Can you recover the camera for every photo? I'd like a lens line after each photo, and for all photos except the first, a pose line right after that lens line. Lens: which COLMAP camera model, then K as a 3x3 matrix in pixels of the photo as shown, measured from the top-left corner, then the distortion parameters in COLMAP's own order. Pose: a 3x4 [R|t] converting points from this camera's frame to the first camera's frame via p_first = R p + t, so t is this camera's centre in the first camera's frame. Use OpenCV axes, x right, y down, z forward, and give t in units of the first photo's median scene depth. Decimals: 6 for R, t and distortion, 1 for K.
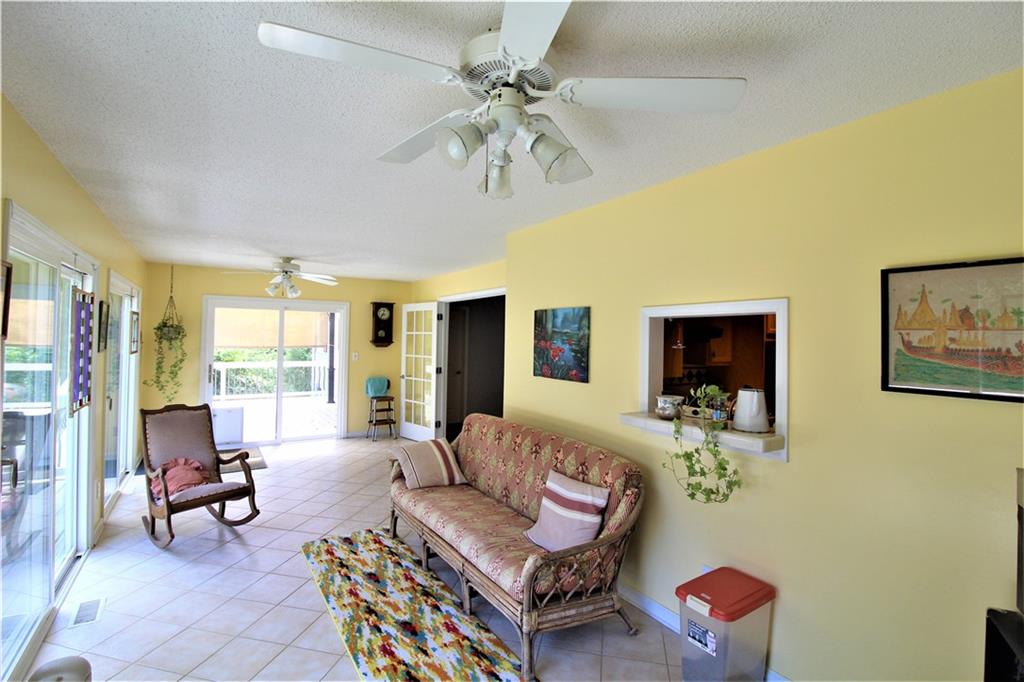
lens RADIAL K [[472.8, 0, 509.7], [0, 472.8, 337.4], [0, 0, 1]] dist [-0.011571, -0.006044]
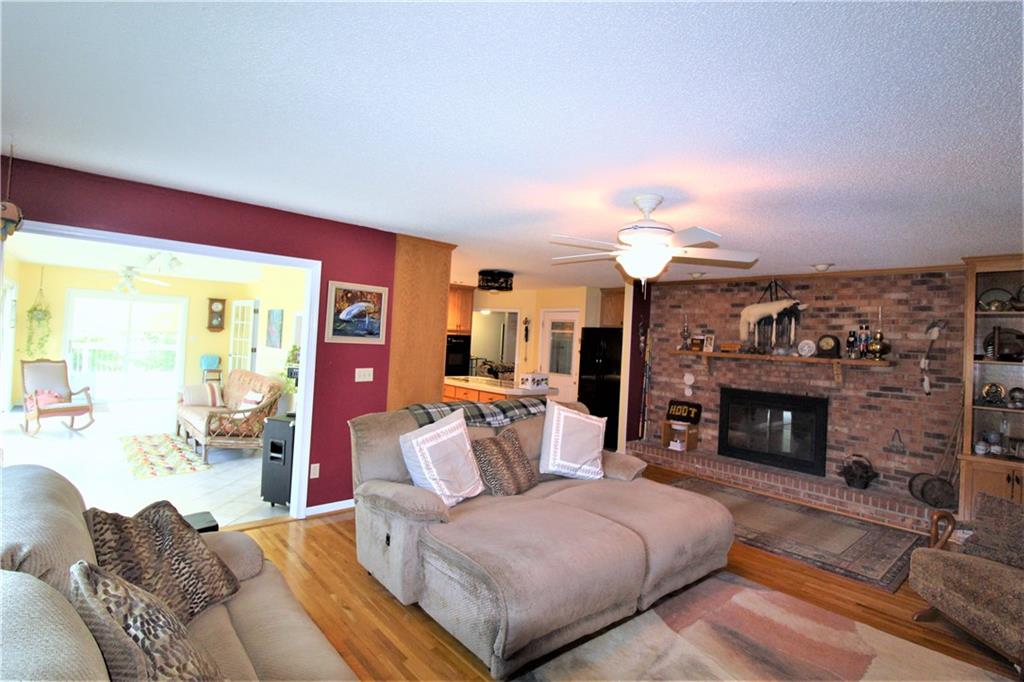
lens RADIAL K [[502.5, 0, 502.9], [0, 502.5, 335.0], [0, 0, 1]] dist [-0.009164, -0.005257]
pose [[0.990147, 0.033177, 0.136045, 0.618529], [-0.032860, 0.999450, -0.004575, 0.015417], [-0.136122, 0.000060, 0.990692, -0.909015]]
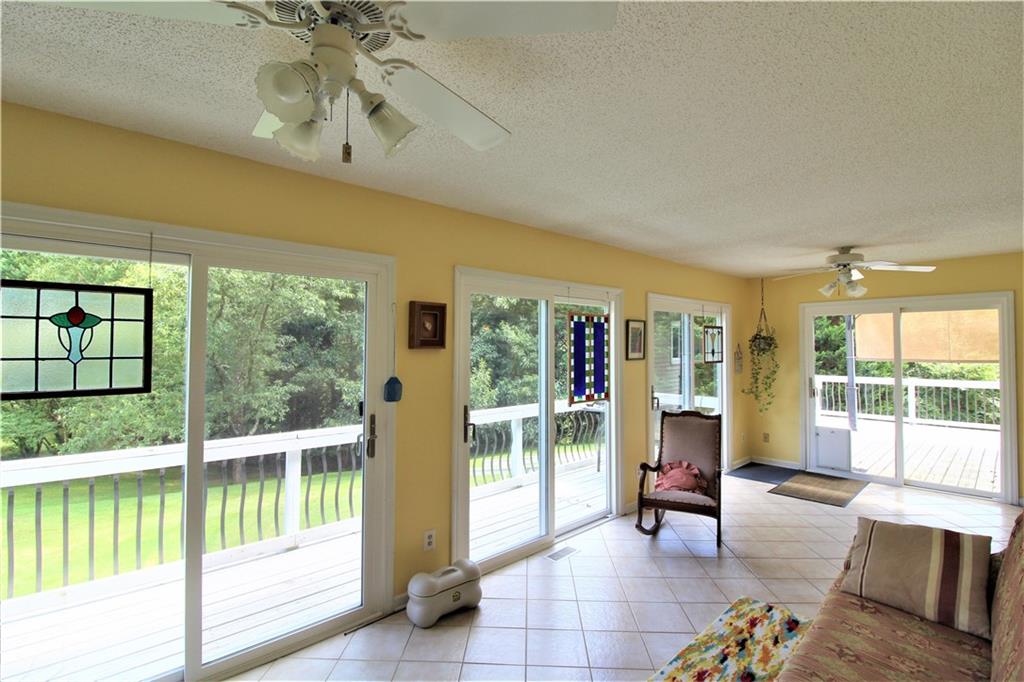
lens RADIAL K [[472.8, 0, 509.1], [0, 472.8, 336.4], [0, 0, 1]] dist [-0.011571, -0.006044]
pose [[0.173587, -0.037113, -0.984119, 0.271868], [0.004856, 0.999310, -0.036829, 0.010949], [0.984807, 0.001614, 0.173648, 0.394373]]
